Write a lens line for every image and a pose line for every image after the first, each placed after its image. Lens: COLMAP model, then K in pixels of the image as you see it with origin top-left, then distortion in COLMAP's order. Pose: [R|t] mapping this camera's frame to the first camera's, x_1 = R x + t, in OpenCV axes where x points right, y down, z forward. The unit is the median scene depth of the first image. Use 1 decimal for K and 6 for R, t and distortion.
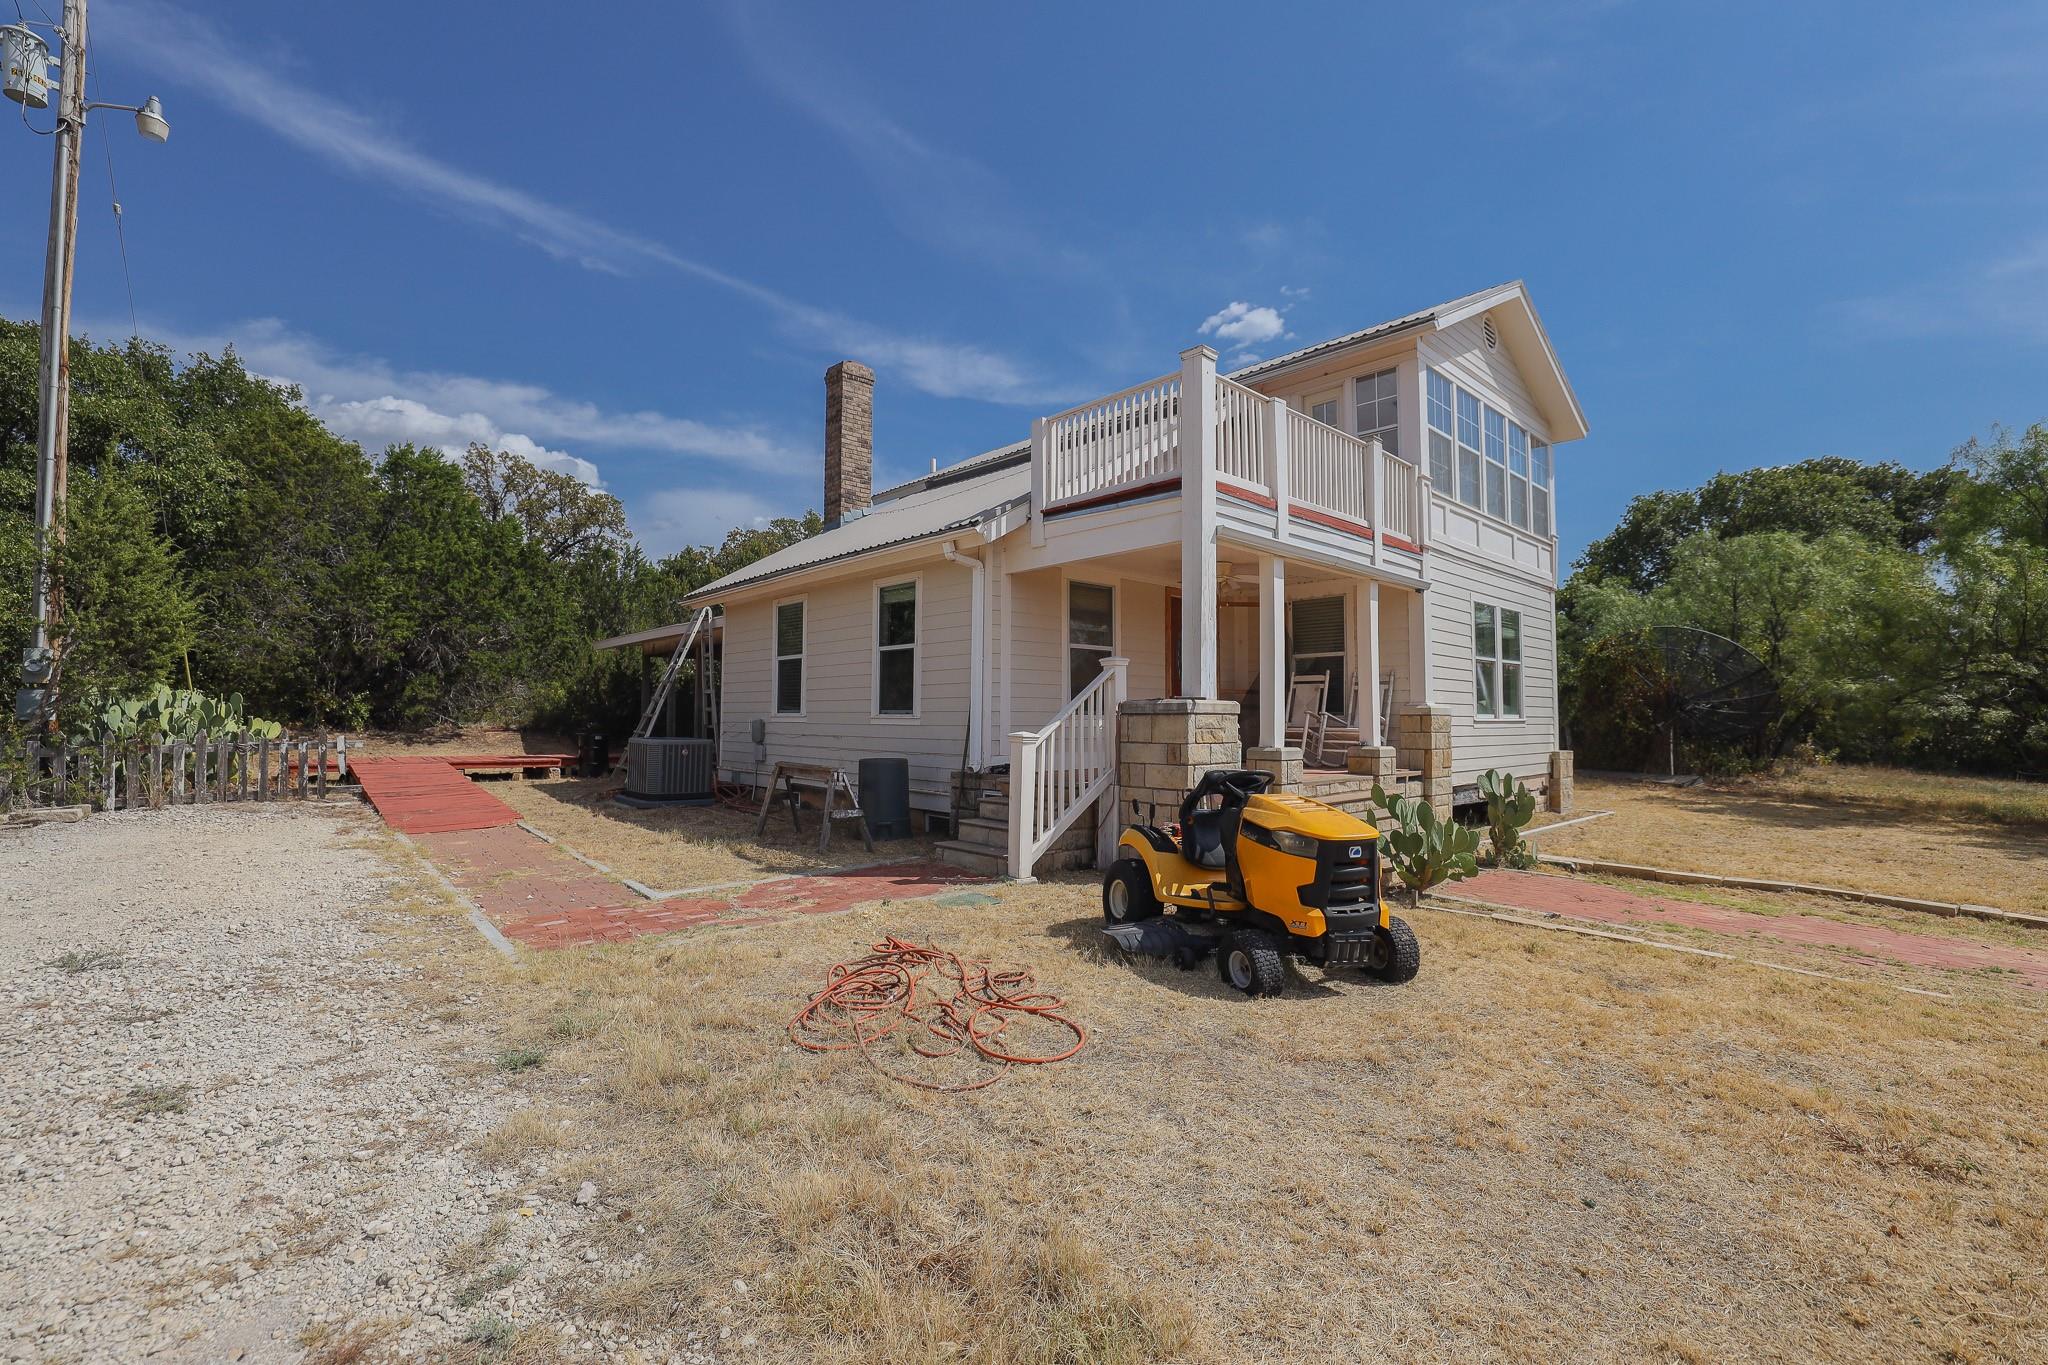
lens RADIAL K [[907.0, 0, 1028.7], [0, 907.0, 677.7], [0, 0, 1]] dist [-0.035220, 0.006821]
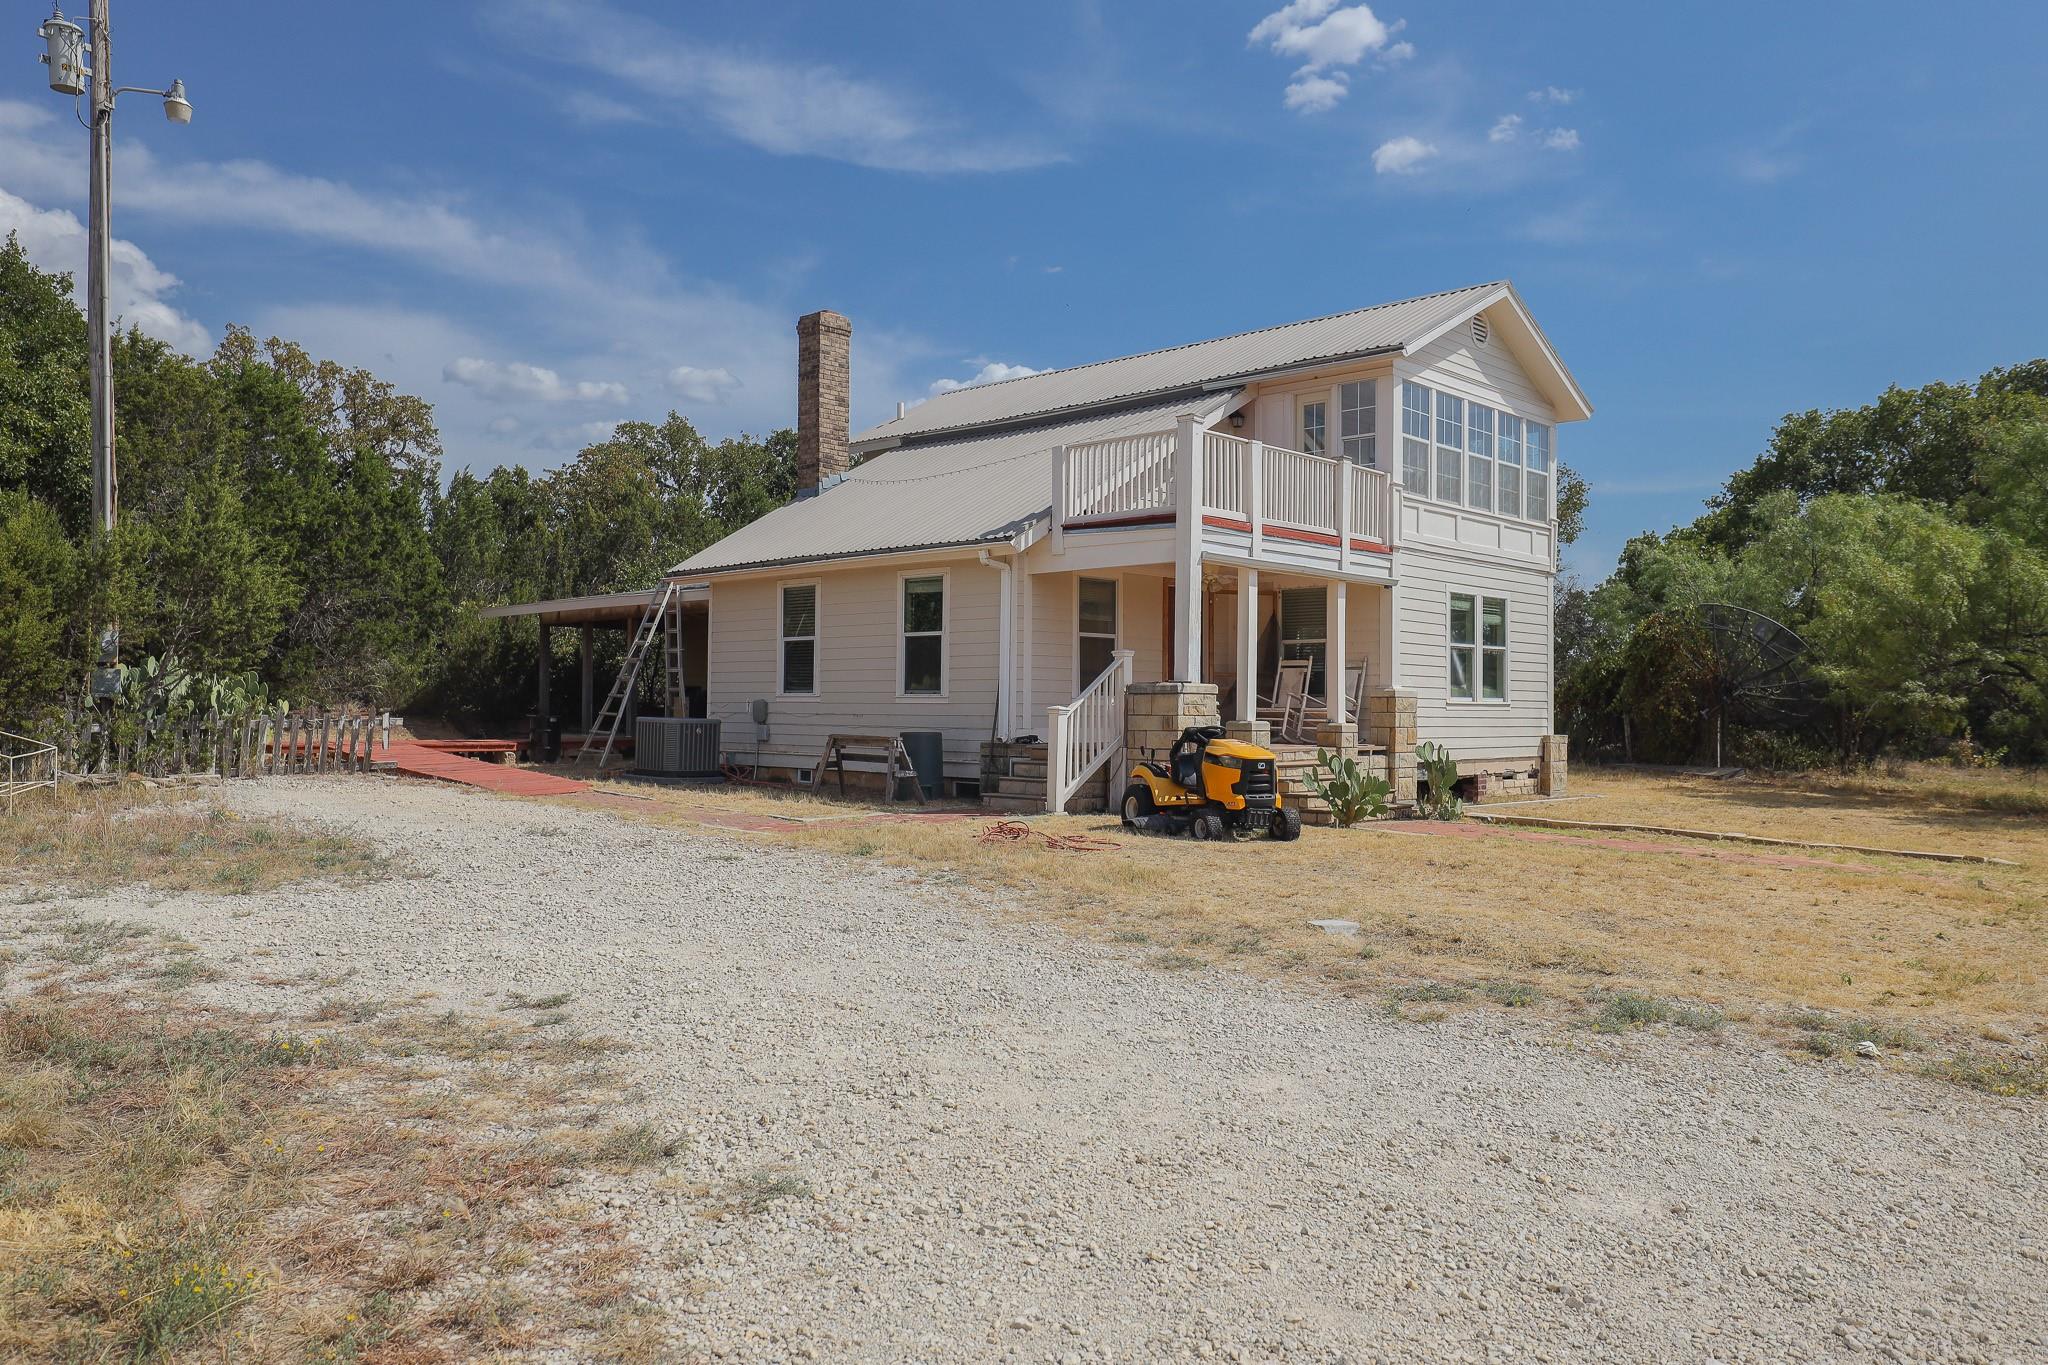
lens RADIAL K [[1560.7, 0, 1039.2], [0, 1560.7, 702.1], [0, 0, 1]] dist [0.009914, 0.001107]
pose [[0.997505, 0.004069, 0.070485, -0.121046], [-0.006836, 0.999214, 0.039053, -0.022668], [-0.070270, -0.039437, 0.996748, -0.809389]]
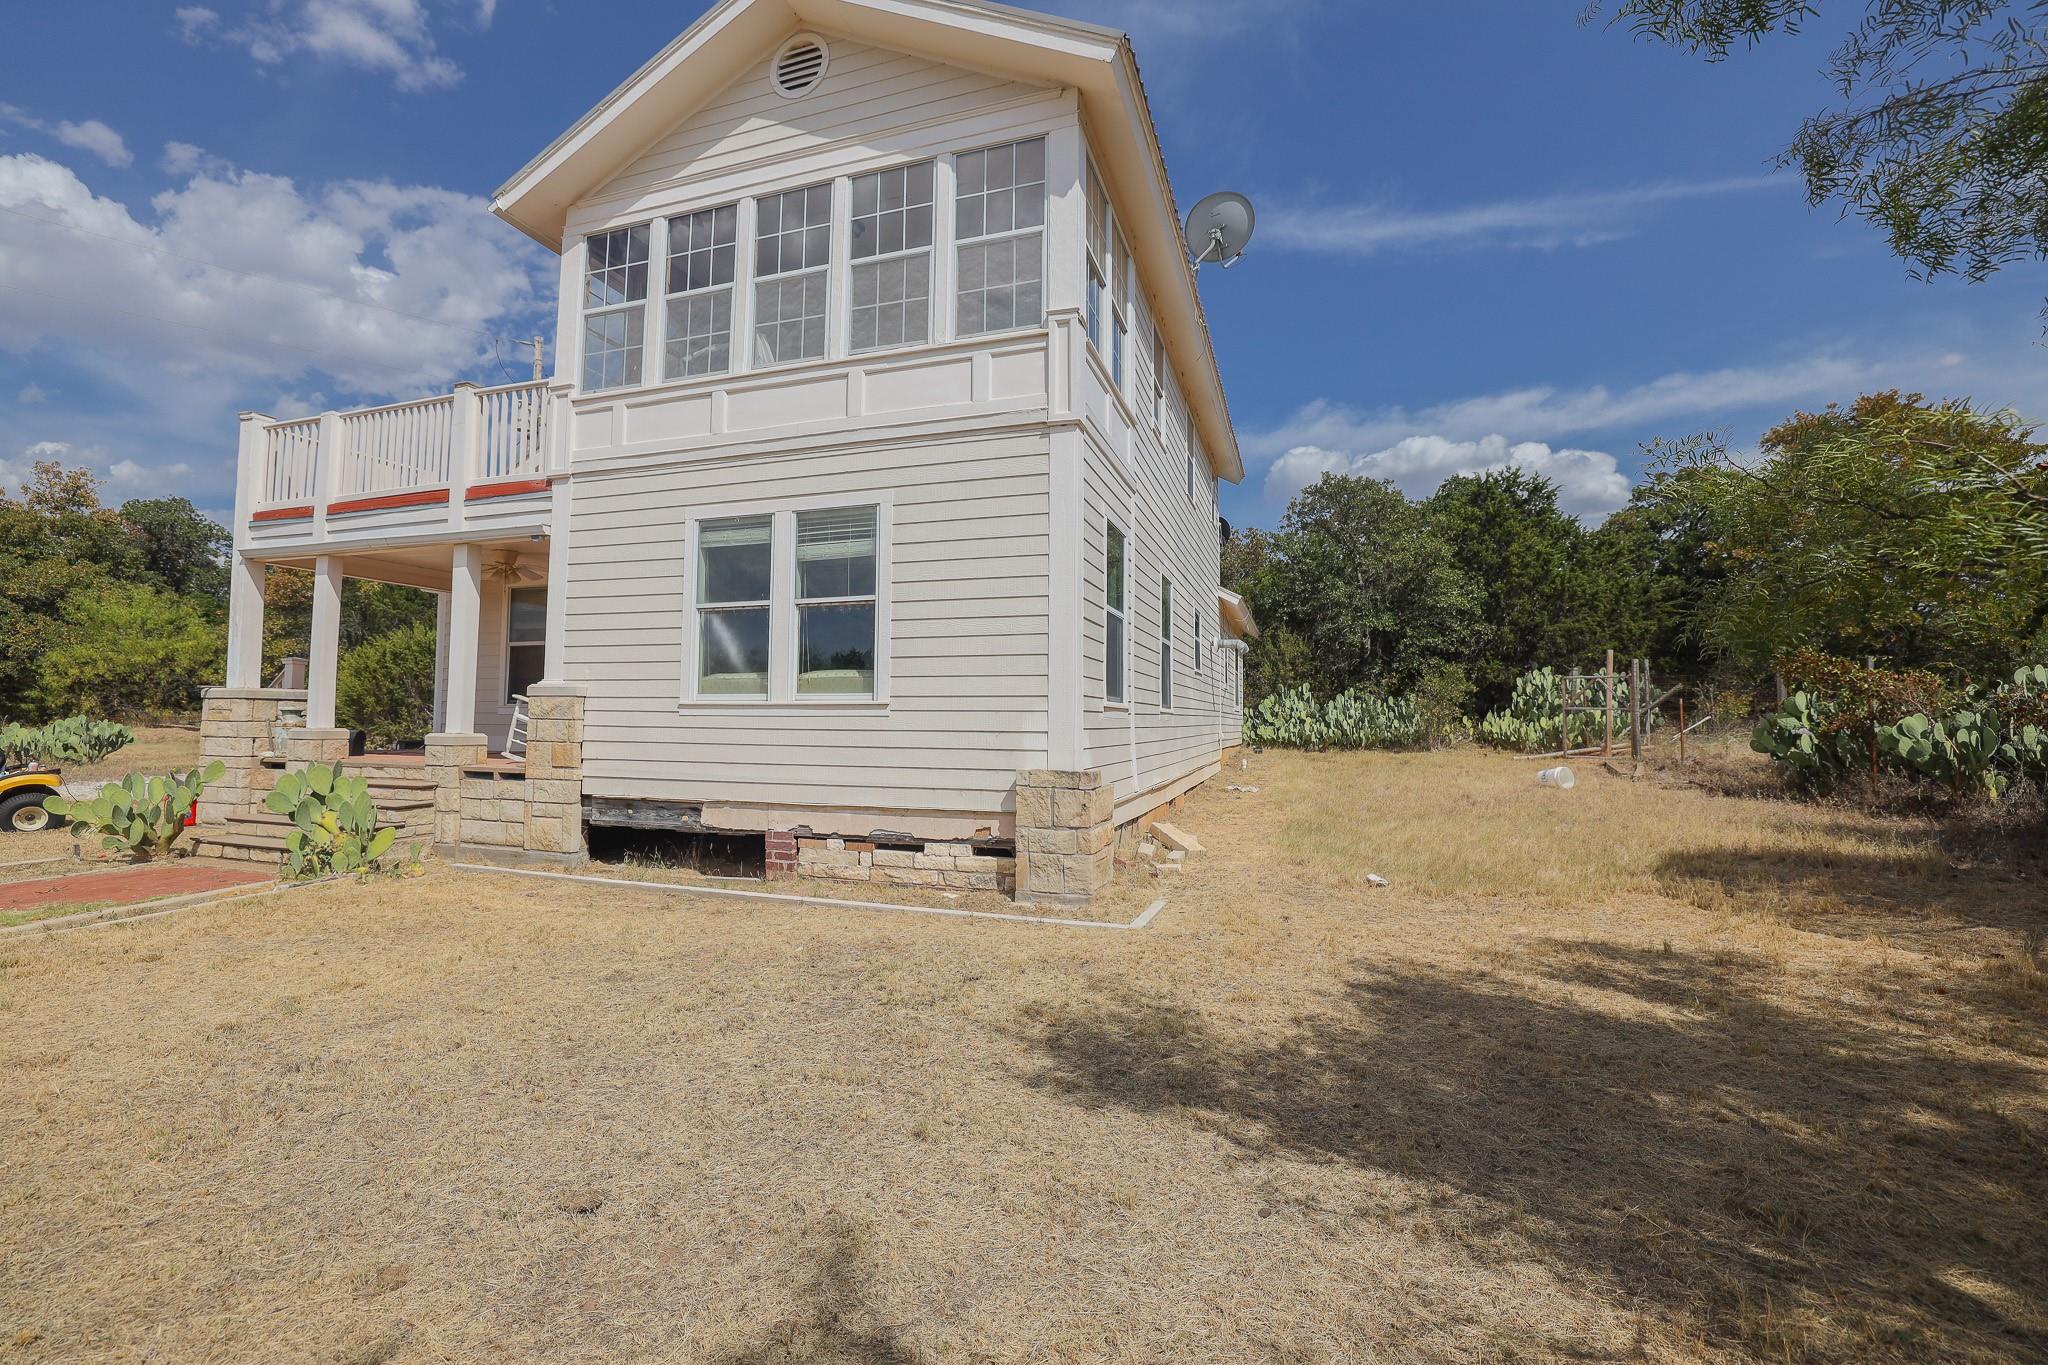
lens RADIAL K [[907.0, 0, 1005.0], [0, 907.0, 665.8], [0, 0, 1]] dist [-0.035220, 0.006821]
pose [[0.457140, -0.056761, -0.887582, 1.148043], [0.037408, 0.998305, -0.044576, 0.056483], [0.888608, -0.012825, 0.458488, 0.883276]]
